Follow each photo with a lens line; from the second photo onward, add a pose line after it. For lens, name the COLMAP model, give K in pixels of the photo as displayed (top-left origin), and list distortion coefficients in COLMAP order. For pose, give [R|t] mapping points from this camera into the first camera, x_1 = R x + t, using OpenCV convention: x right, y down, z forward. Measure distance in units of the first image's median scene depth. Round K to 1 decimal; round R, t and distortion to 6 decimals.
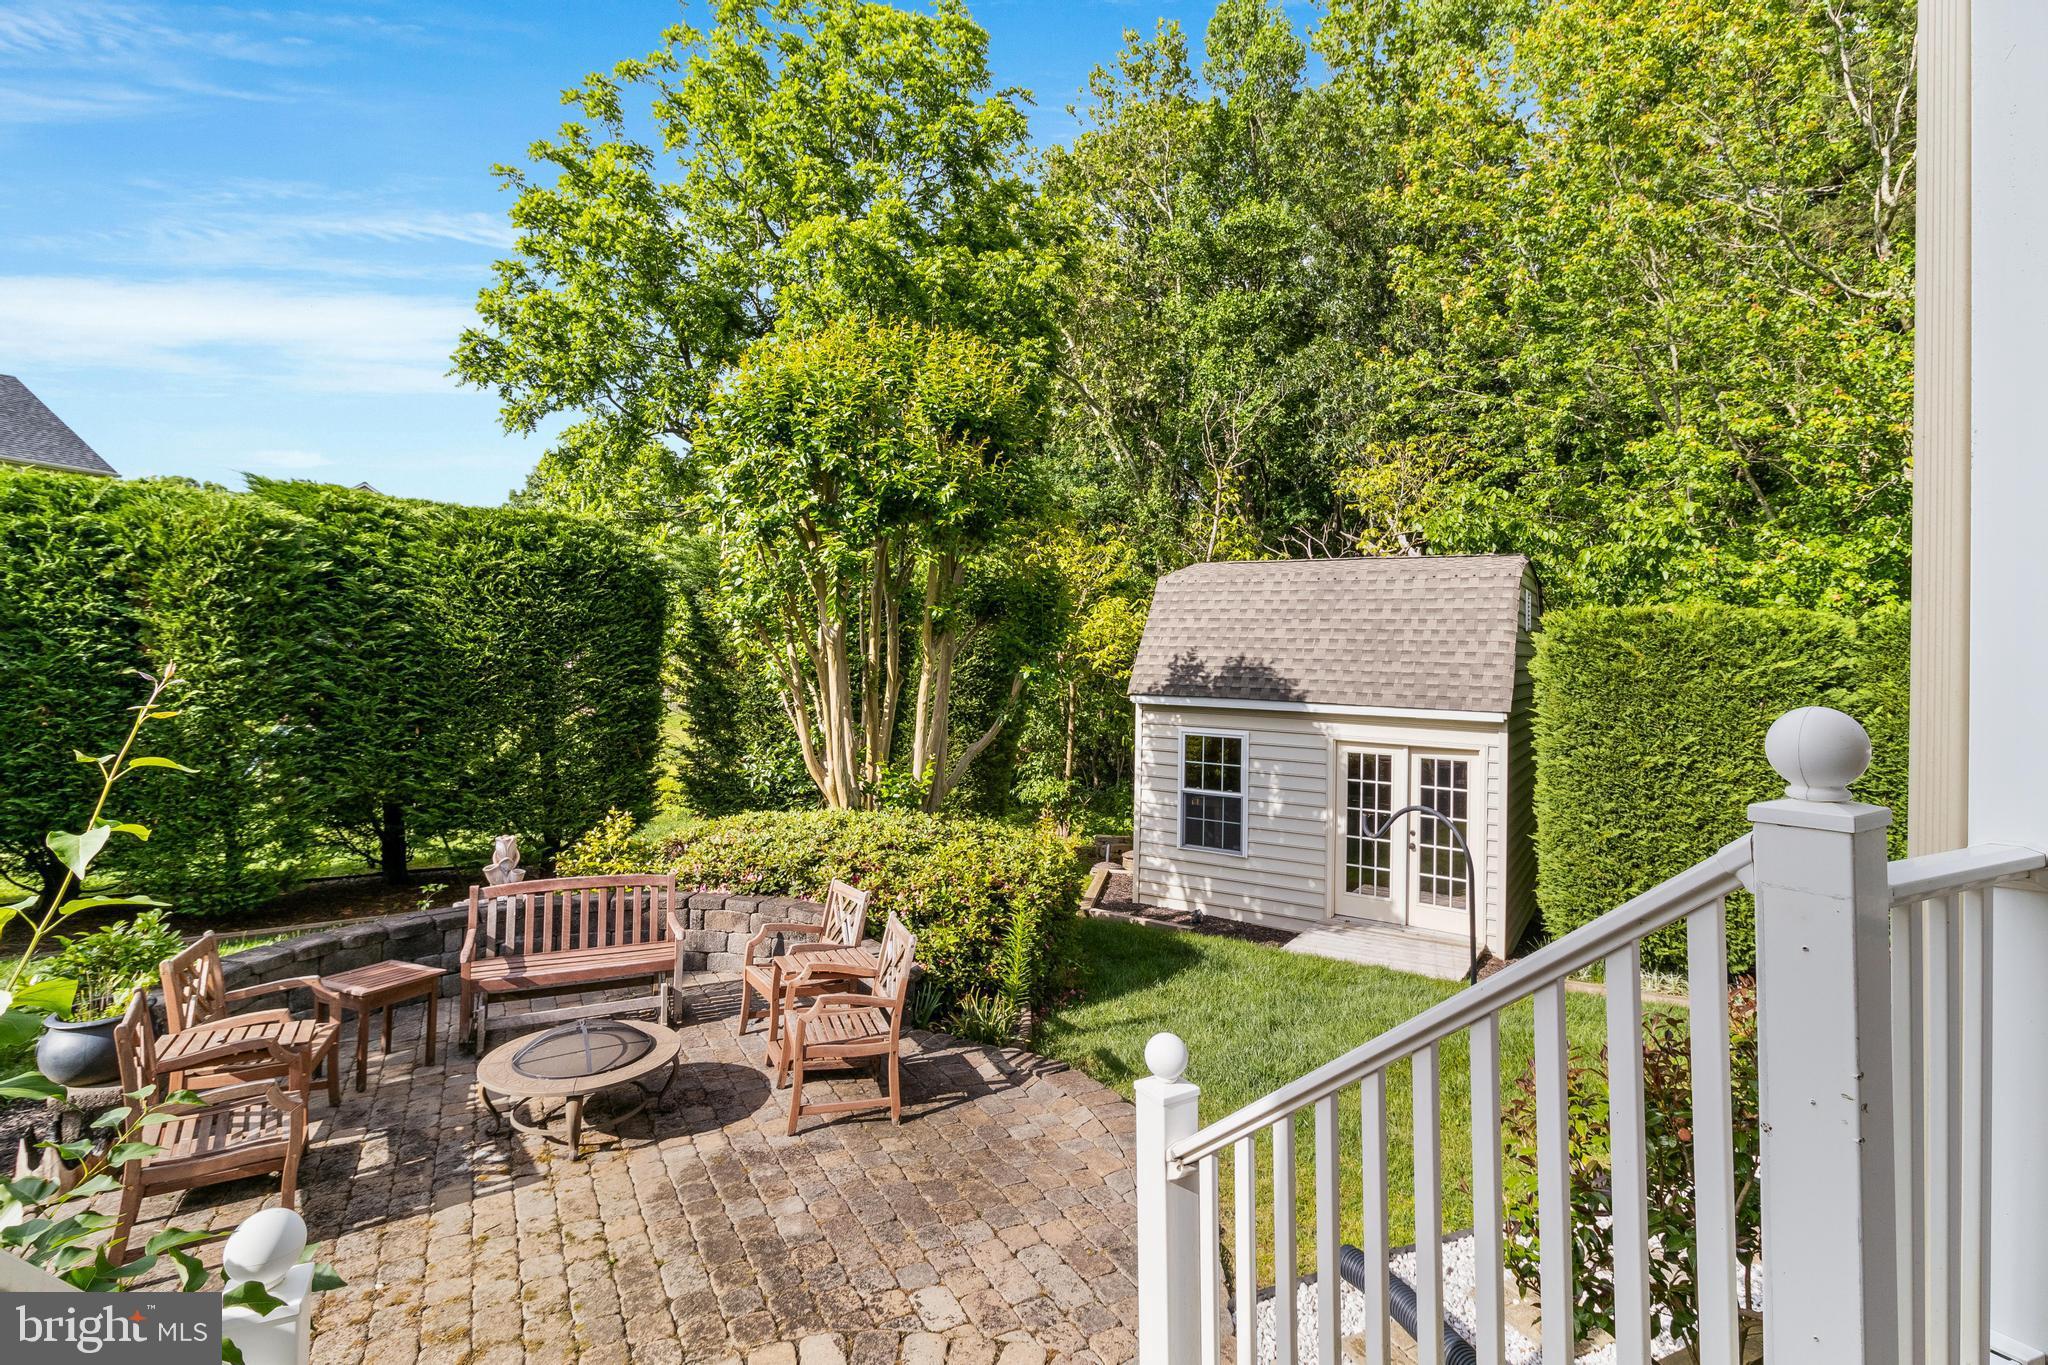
lens RADIAL K [[984.2, 0, 1026.9], [0, 984.2, 653.0], [0, 0, 1]] dist [-0.000617, -0.000121]
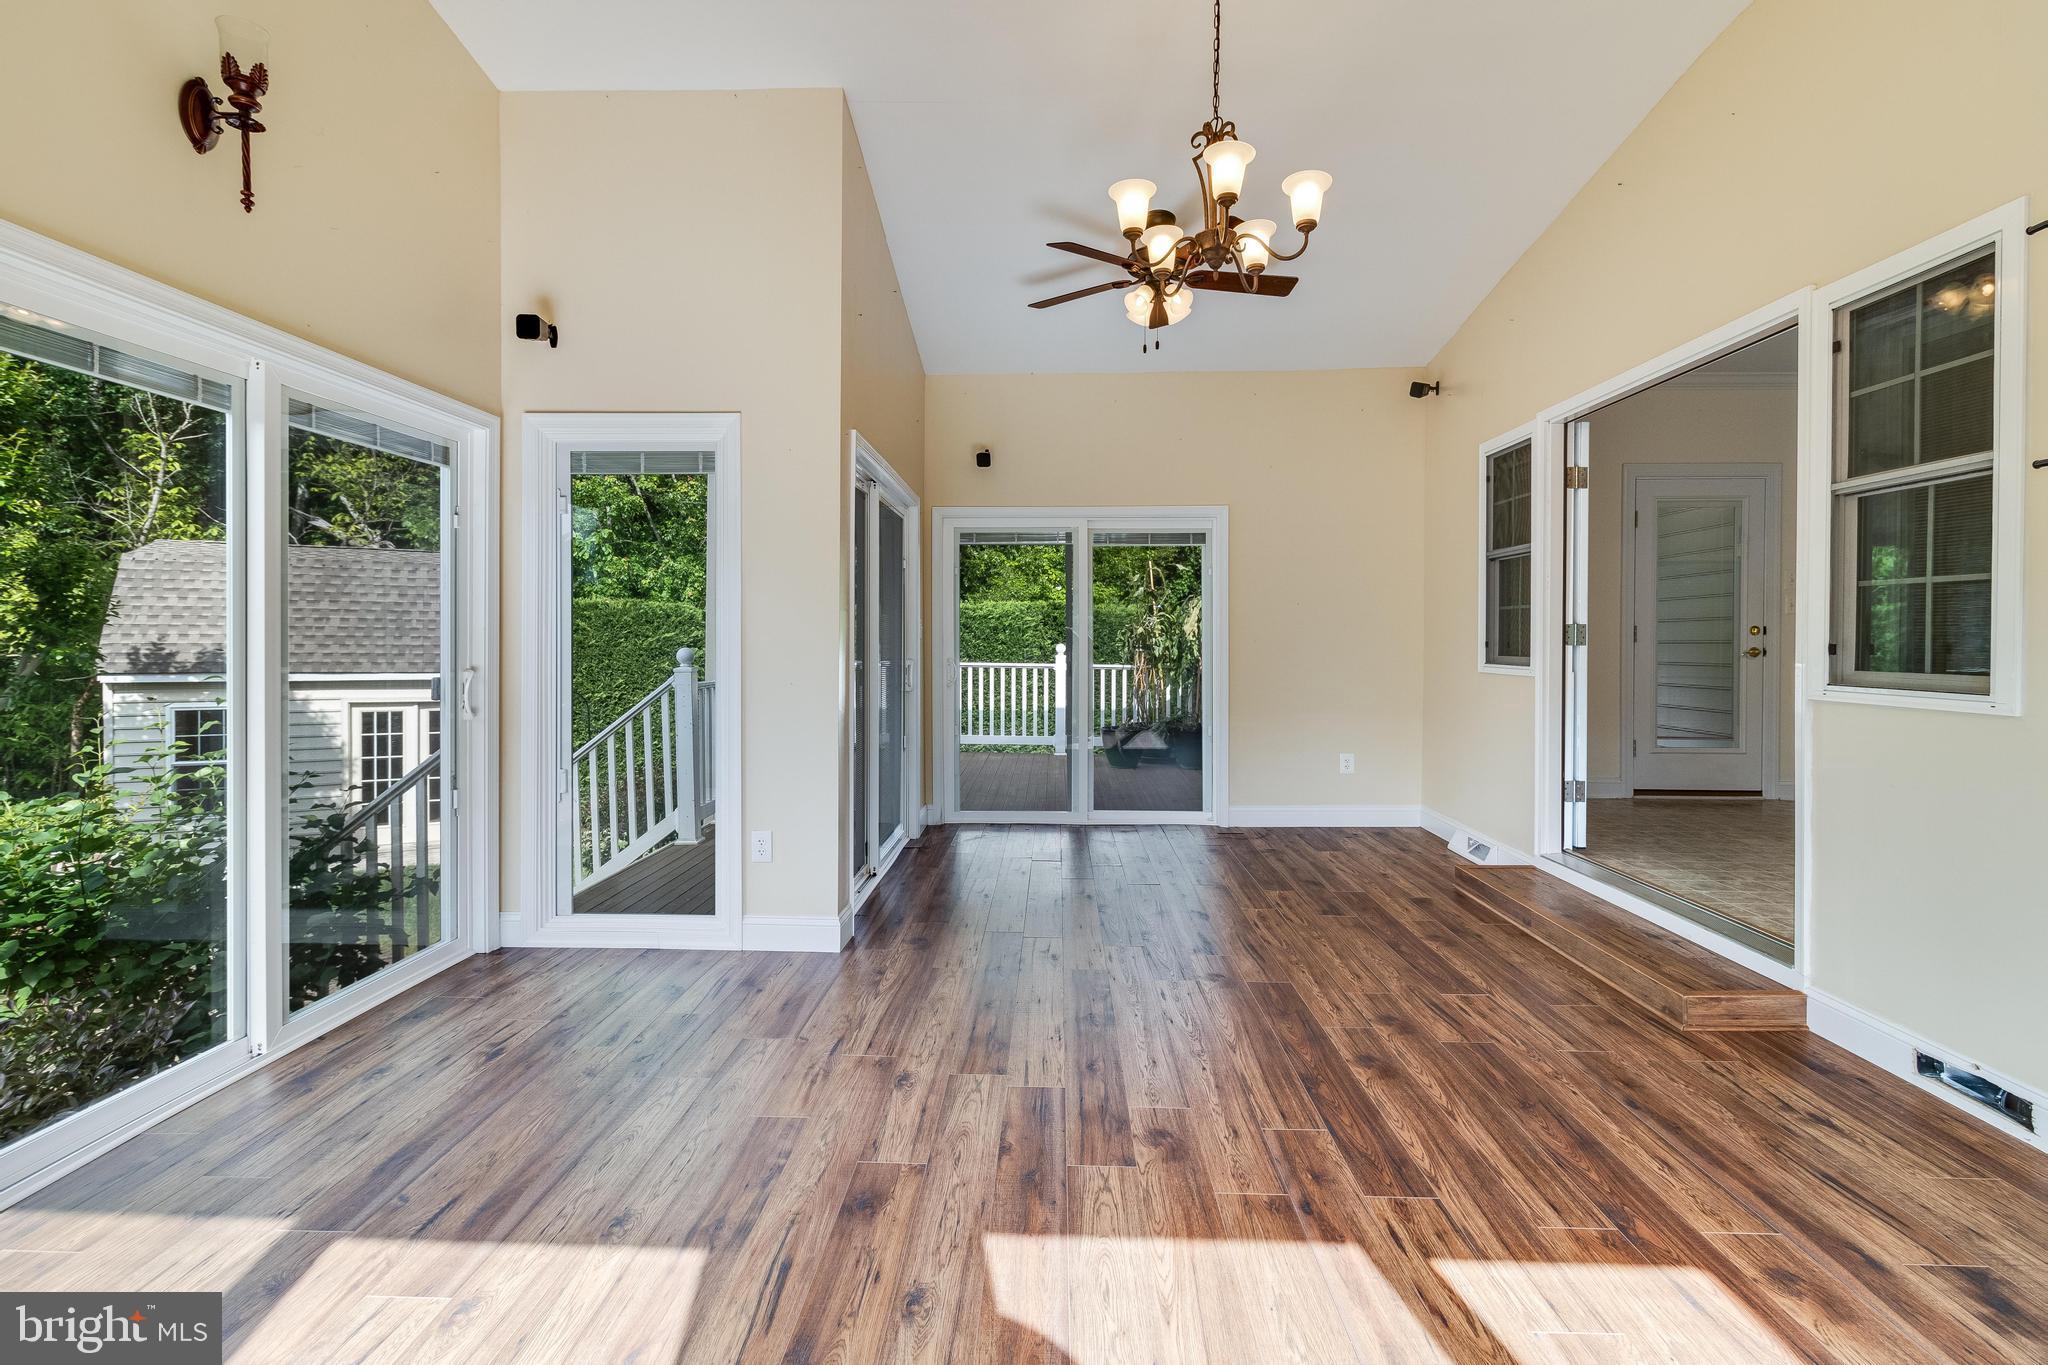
lens RADIAL K [[948.4, 0, 1024.3], [0, 948.4, 649.3], [0, 0, 1]] dist [0.001158, -0.000201]
pose [[0.519850, -0.027343, 0.853820, -0.242895], [0.005035, 0.999568, 0.028944, -0.005472], [-0.854243, -0.010747, 0.519763, -0.298690]]
